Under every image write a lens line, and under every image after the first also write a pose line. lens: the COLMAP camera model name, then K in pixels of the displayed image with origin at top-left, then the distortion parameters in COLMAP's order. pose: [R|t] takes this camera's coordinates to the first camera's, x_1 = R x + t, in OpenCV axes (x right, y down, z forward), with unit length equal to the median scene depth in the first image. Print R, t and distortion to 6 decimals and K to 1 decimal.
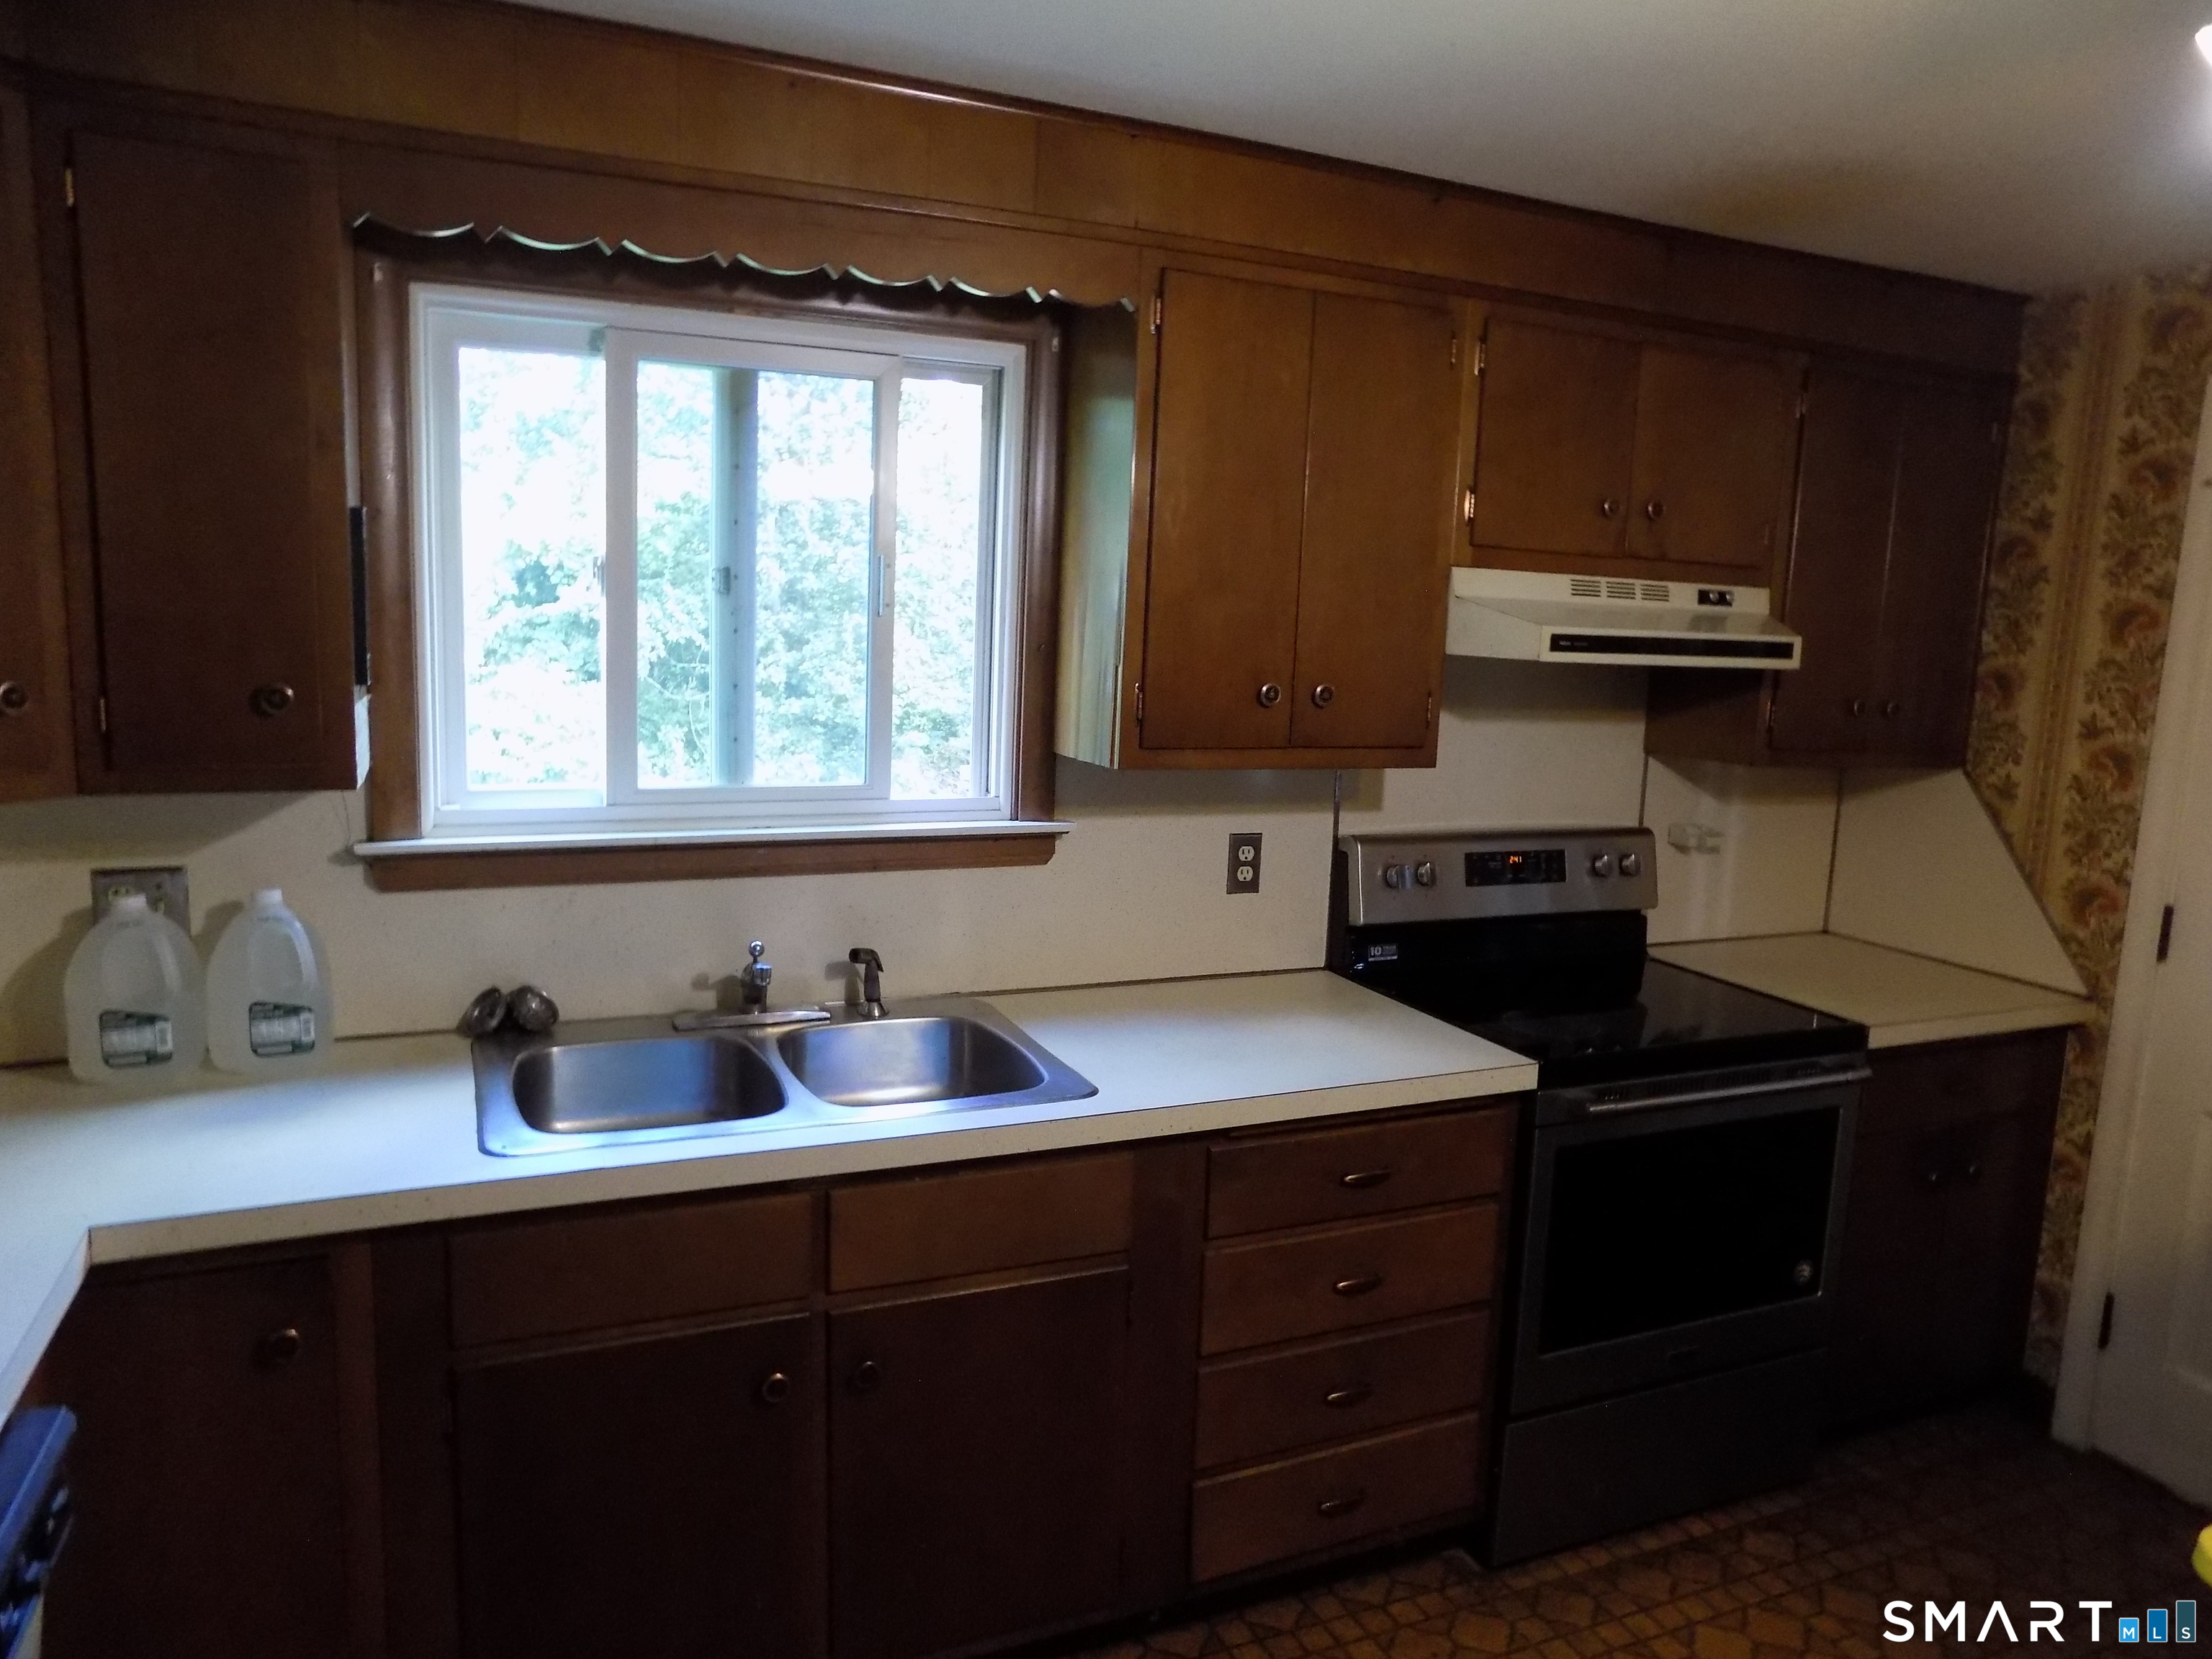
lens RADIAL K [[1480.7, 0, 1115.5], [0, 1480.7, 812.0], [0, 0, 1]] dist [-0.075101, 0.080187]
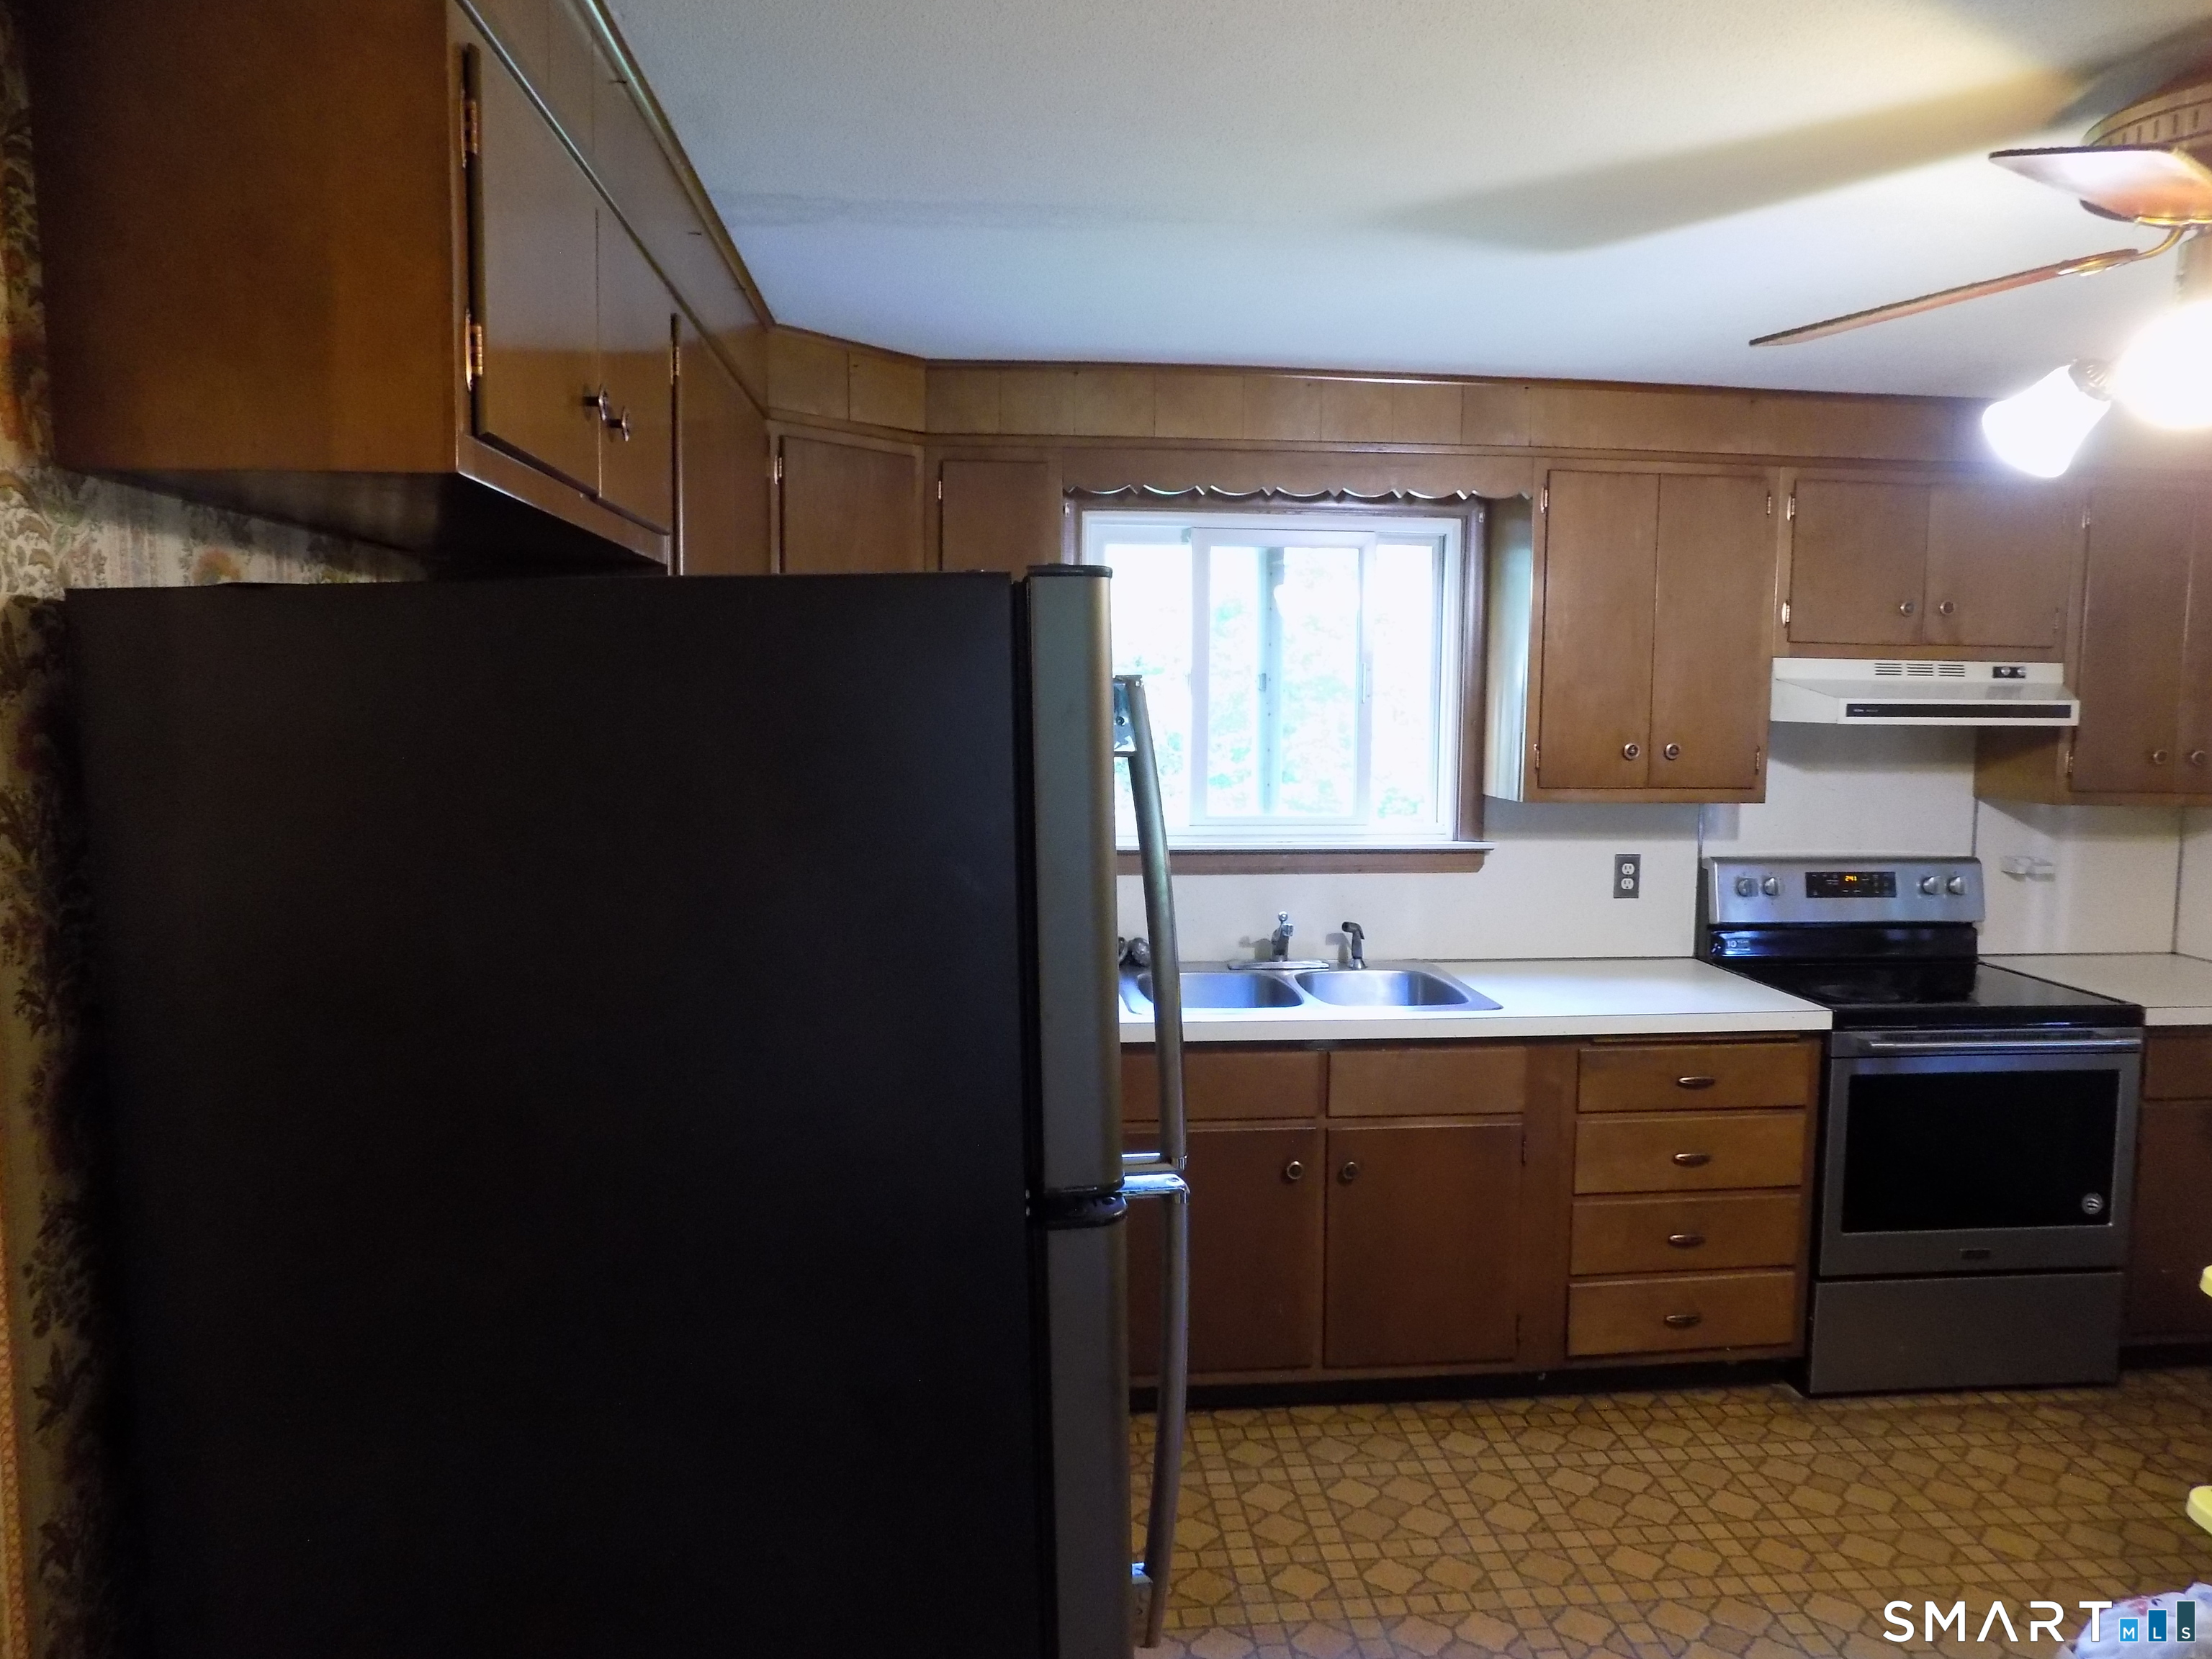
lens RADIAL K [[1480.7, 0, 1115.5], [0, 1480.7, 812.0], [0, 0, 1]] dist [-0.075101, 0.080187]
pose [[0.948232, -0.003517, -0.317558, 0.078087], [-0.015589, 0.998218, -0.057607, 0.067957], [0.317194, 0.059575, 0.946488, -0.494812]]
